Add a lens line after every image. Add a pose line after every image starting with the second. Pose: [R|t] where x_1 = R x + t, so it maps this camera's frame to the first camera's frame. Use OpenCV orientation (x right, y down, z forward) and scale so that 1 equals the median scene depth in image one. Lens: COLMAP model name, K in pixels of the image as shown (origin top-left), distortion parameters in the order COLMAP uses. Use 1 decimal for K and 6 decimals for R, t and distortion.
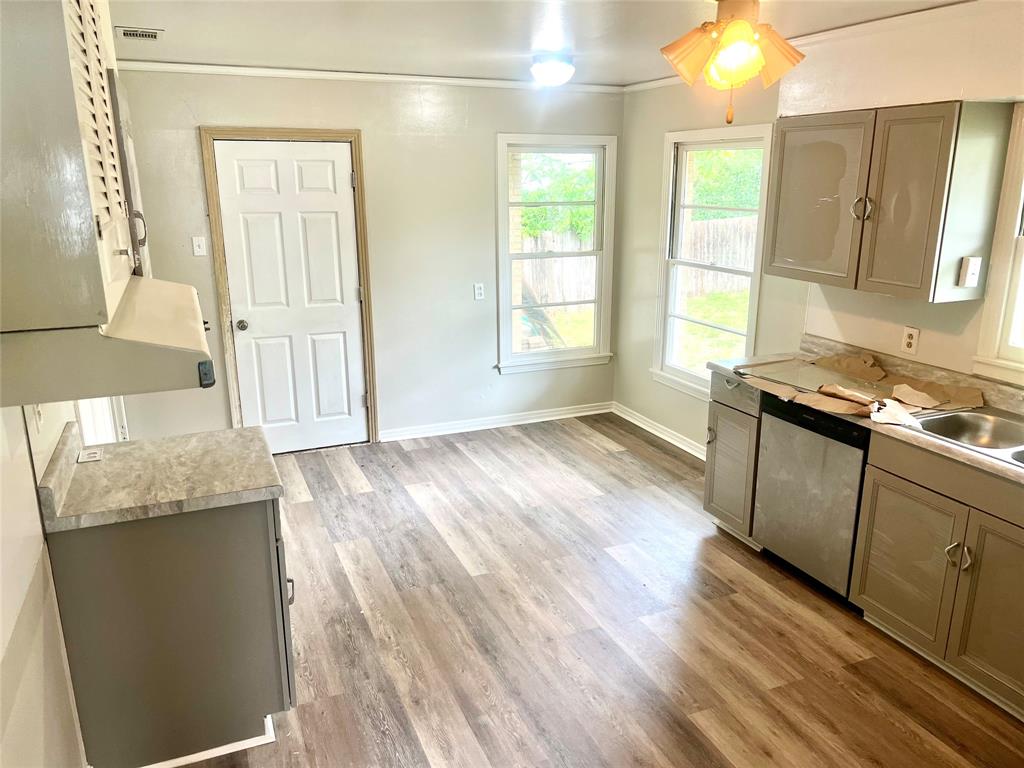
lens RADIAL K [[773.3, 0, 520.1], [0, 773.3, 391.8], [0, 0, 1]] dist [0.061139, -0.071899]
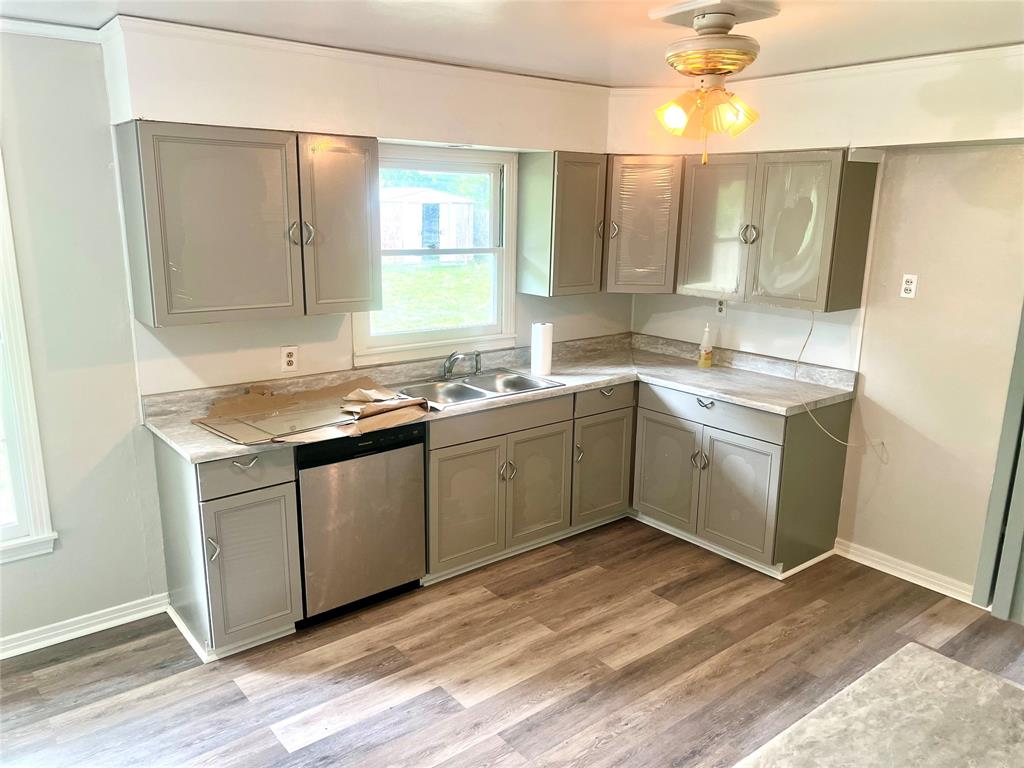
lens RADIAL K [[773.3, 0, 508.5], [0, 773.3, 384.5], [0, 0, 1]] dist [0.061139, -0.071899]
pose [[-0.265873, -0.222115, 0.938071, -0.512002], [0.247282, 0.924821, 0.289064, -0.242114], [-0.931753, 0.308822, -0.190960, 0.874197]]
